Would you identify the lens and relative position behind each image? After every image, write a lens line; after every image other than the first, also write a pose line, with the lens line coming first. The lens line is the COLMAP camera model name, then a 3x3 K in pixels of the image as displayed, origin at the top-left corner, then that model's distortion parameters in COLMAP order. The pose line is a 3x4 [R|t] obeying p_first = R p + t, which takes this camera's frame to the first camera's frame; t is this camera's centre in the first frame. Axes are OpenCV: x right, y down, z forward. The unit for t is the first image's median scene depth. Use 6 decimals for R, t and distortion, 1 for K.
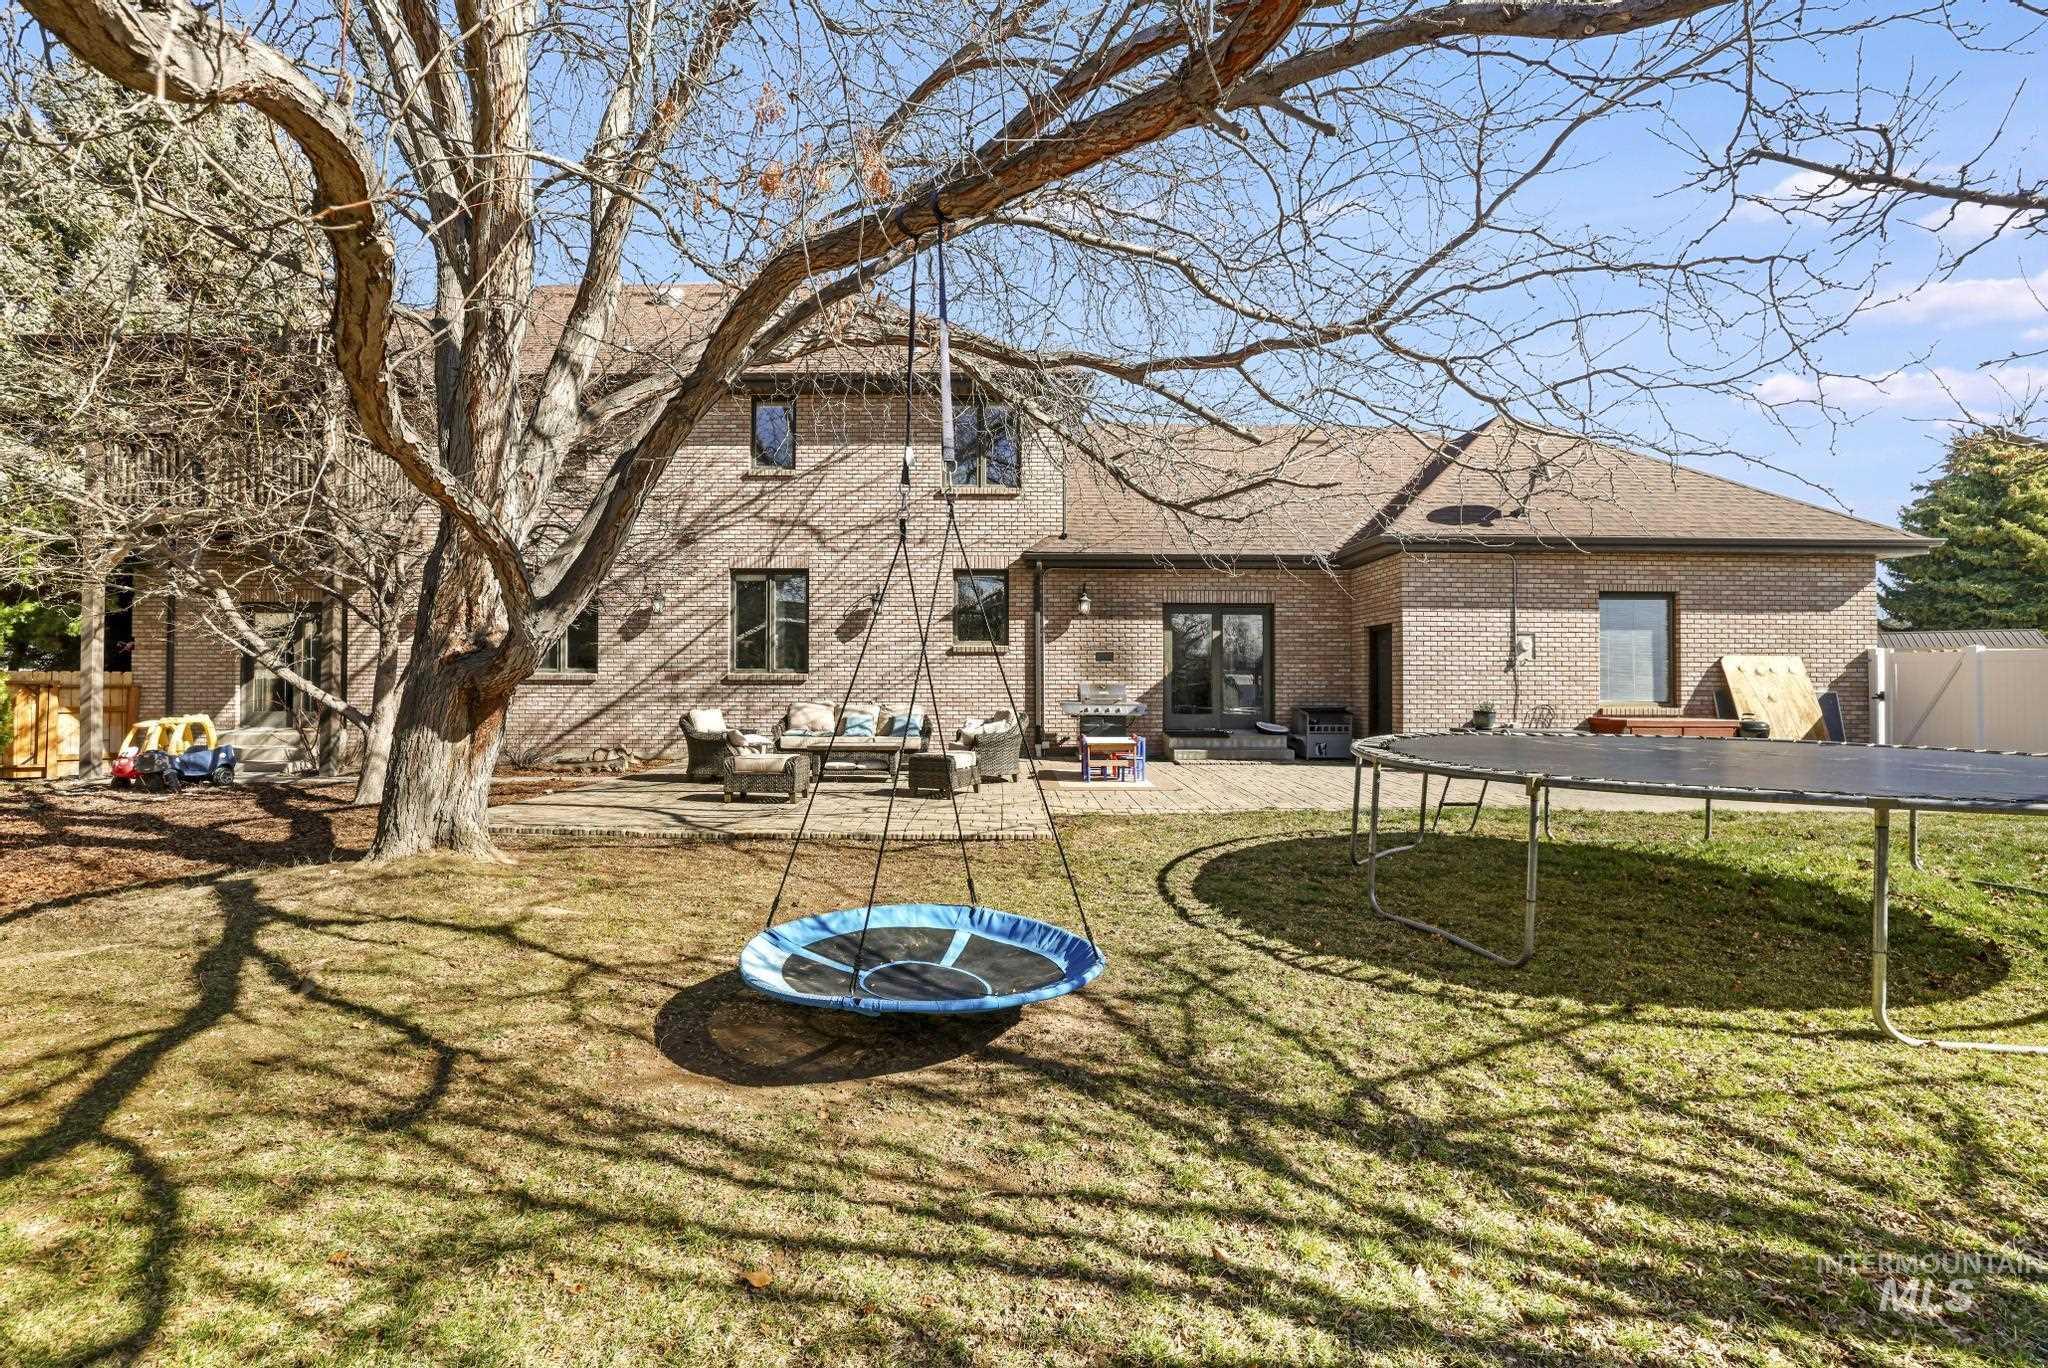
lens RADIAL K [[886.0, 0, 1019.0], [0, 886.0, 684.4], [0, 0, 1]] dist [0.002038, 0.001195]
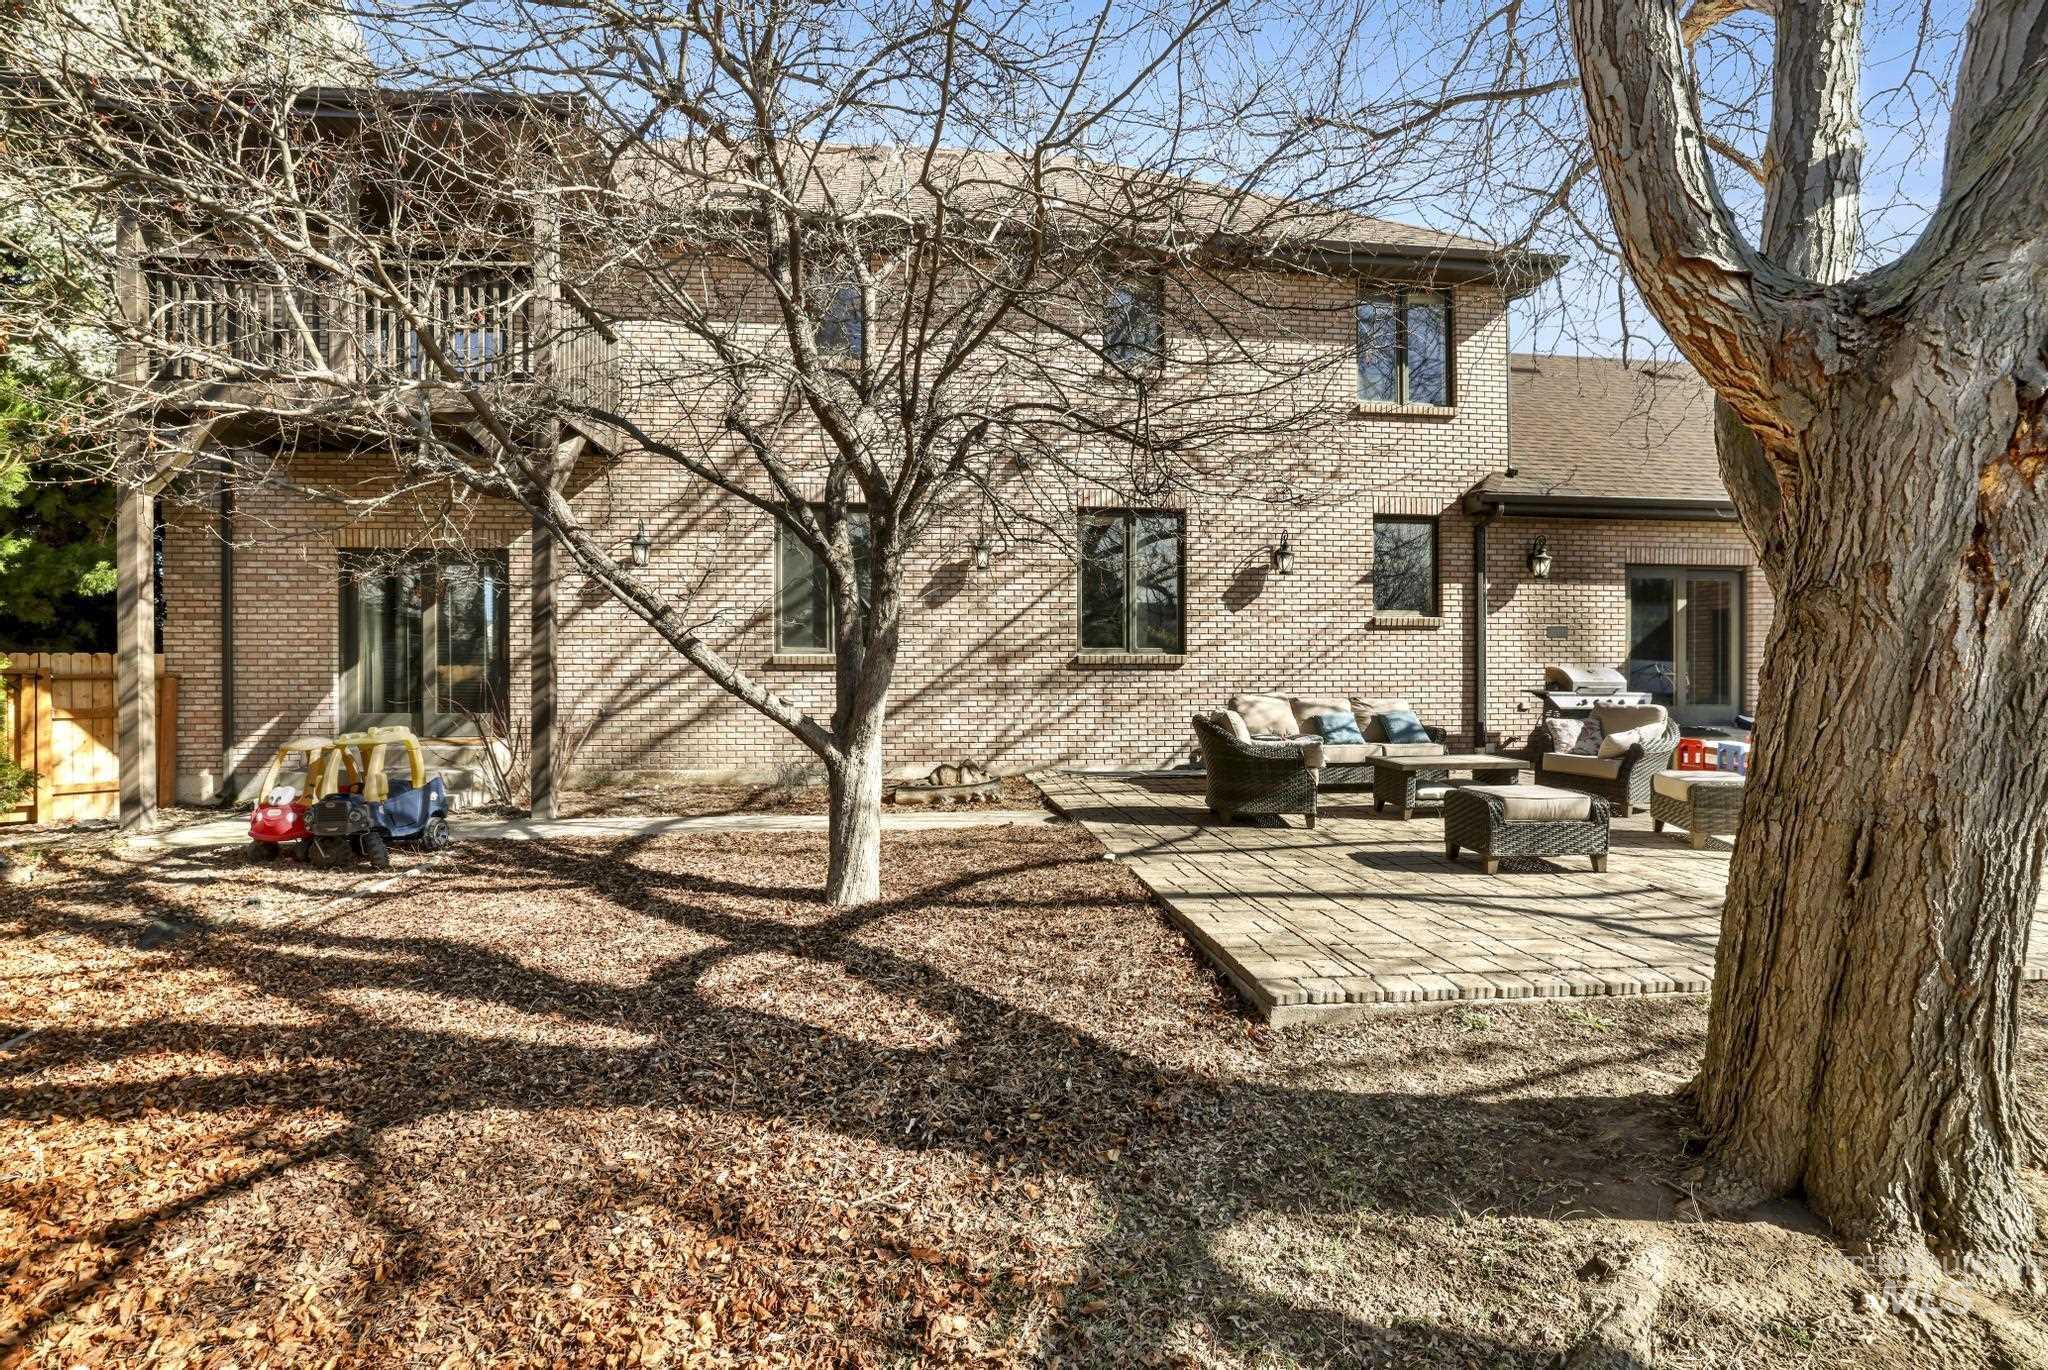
lens RADIAL K [[886.0, 0, 1028.6], [0, 886.0, 682.2], [0, 0, 1]] dist [0.002038, 0.001195]
pose [[0.993611, -0.004675, 0.112760, -0.448341], [0.001944, 0.999702, 0.024317, -0.007417], [-0.112840, -0.023942, 0.993325, 0.289308]]
